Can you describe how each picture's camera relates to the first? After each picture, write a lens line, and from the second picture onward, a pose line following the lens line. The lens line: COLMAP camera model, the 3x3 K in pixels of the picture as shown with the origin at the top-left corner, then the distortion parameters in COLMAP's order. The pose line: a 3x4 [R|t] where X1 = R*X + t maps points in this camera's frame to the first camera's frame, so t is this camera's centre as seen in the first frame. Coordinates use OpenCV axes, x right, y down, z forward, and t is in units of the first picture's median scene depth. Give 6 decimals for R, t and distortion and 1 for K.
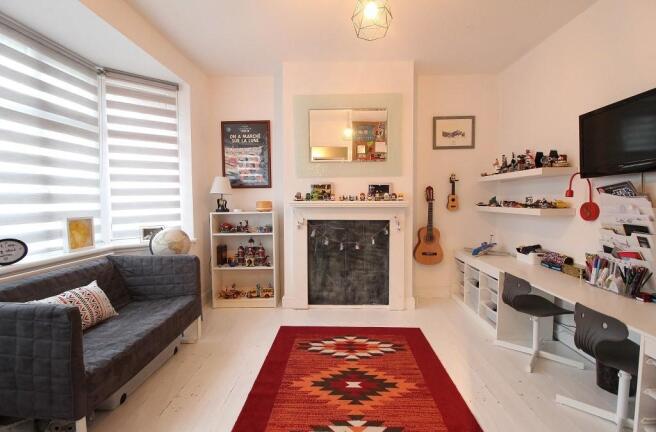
lens RADIAL K [[304.9, 0, 332.3], [0, 304.9, 217.3], [0, 0, 1]] dist [-0.007689, -0.006284]
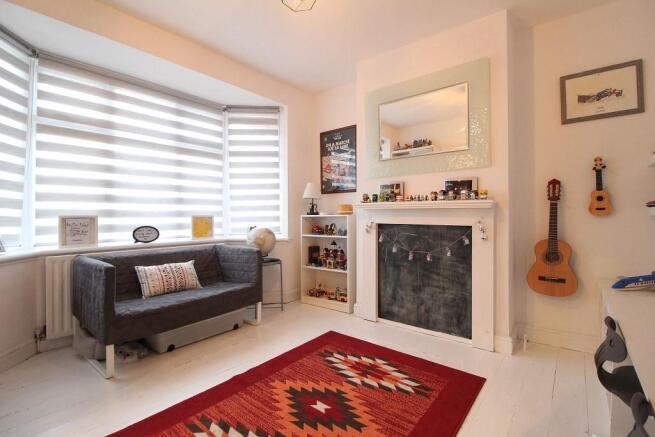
lens RADIAL K [[304.4, 0, 327.6], [0, 304.4, 216.8], [0, 0, 1]] dist [-0.007689, -0.006284]
pose [[0.796019, 0.008266, -0.605215, 0.361663], [-0.037151, 0.998689, -0.035223, 0.026684], [0.604130, 0.050522, 0.795283, 0.182671]]
